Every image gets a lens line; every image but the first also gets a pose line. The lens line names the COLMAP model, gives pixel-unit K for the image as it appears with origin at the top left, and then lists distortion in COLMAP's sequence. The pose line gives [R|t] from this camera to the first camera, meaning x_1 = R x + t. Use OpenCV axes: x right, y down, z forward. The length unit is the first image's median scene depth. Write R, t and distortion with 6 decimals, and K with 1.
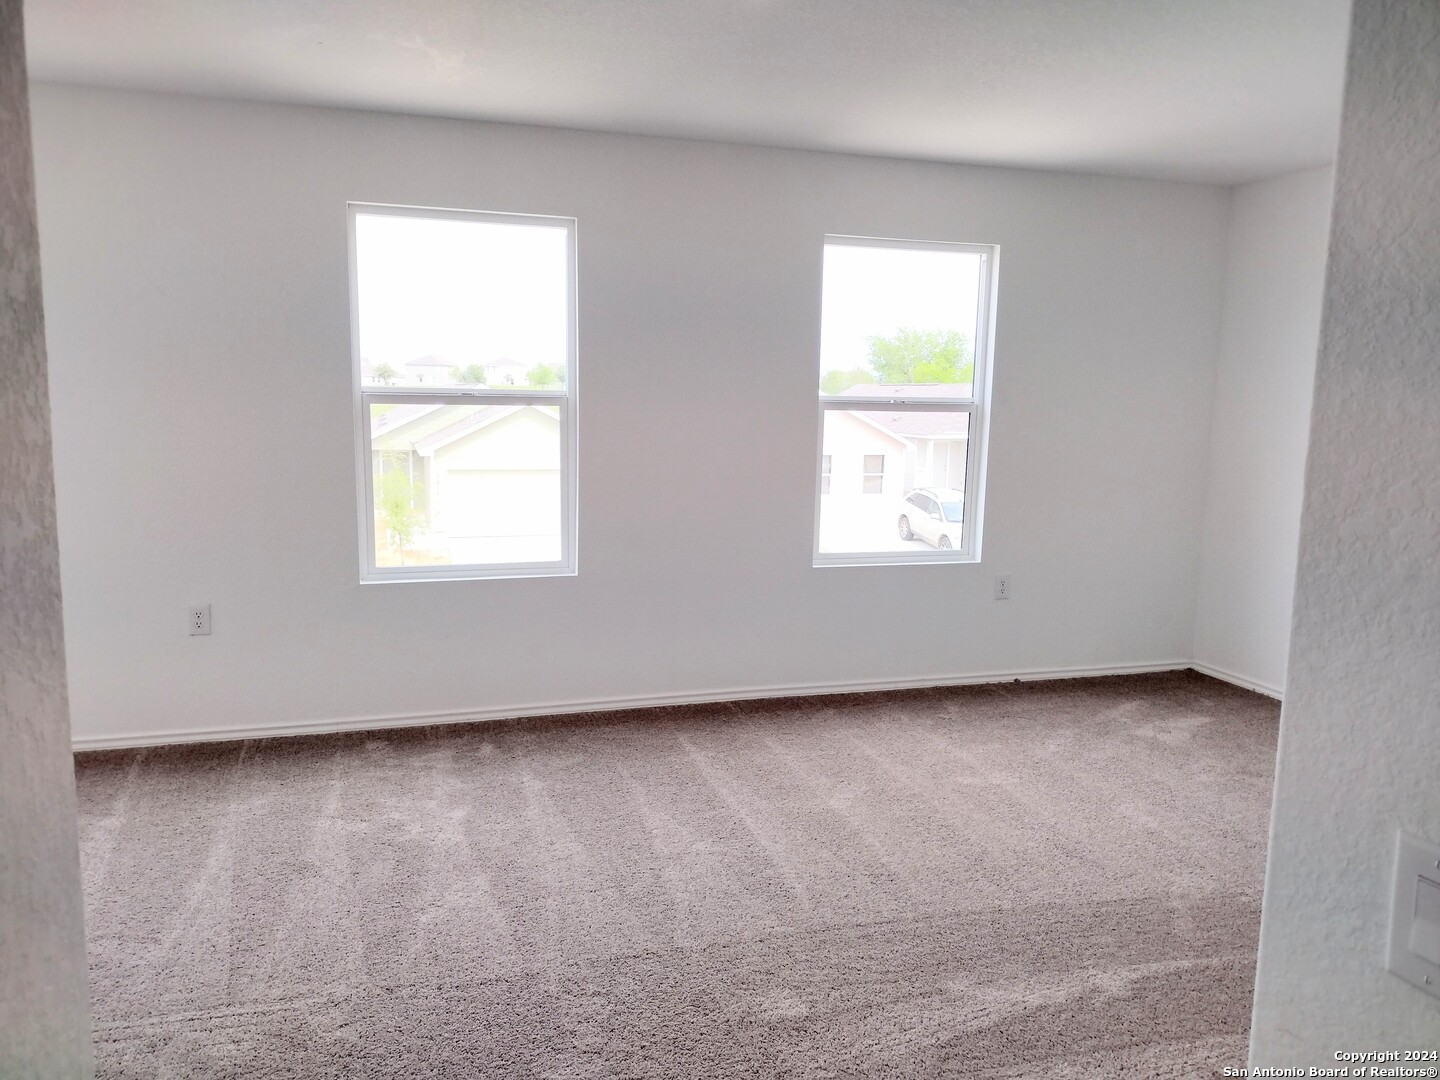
lens RADIAL K [[1118.0, 0, 720.0], [0, 1118.0, 540.0], [0, 0, 1]] dist [0.085414, -0.095293]
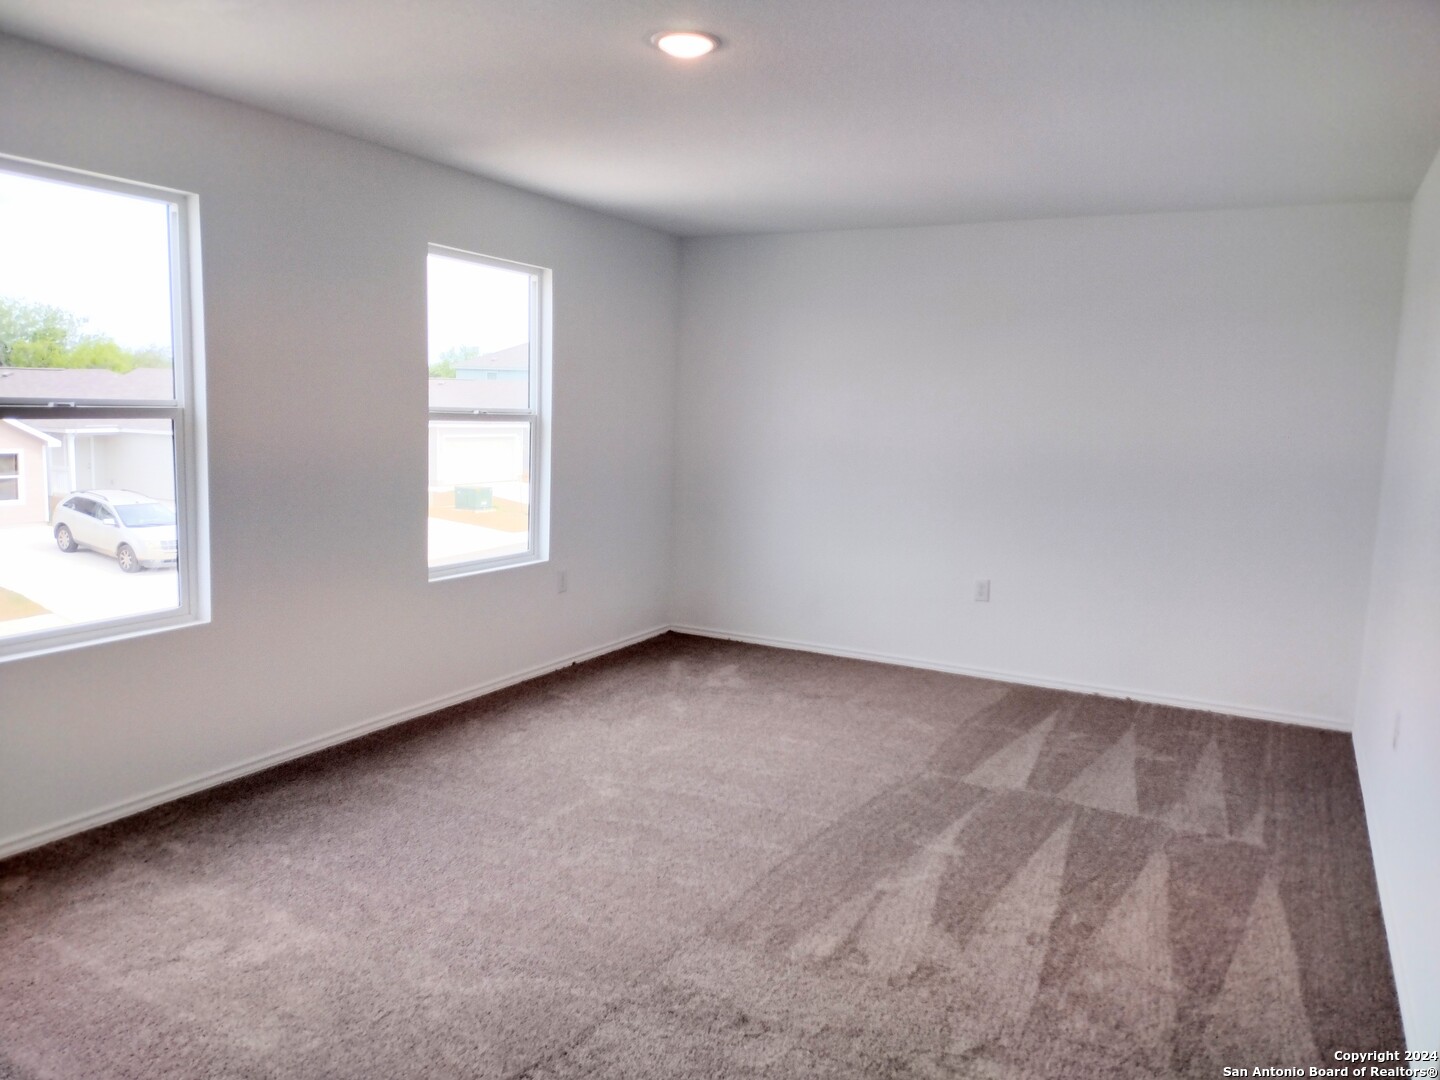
lens RADIAL K [[1118.0, 0, 720.0], [0, 1118.0, 540.0], [0, 0, 1]] dist [0.085414, -0.095293]
pose [[0.699477, -0.085361, 0.709539, -0.430288], [0.077522, 0.996045, 0.043407, -0.034763], [-0.710438, 0.024642, 0.703328, 0.123887]]
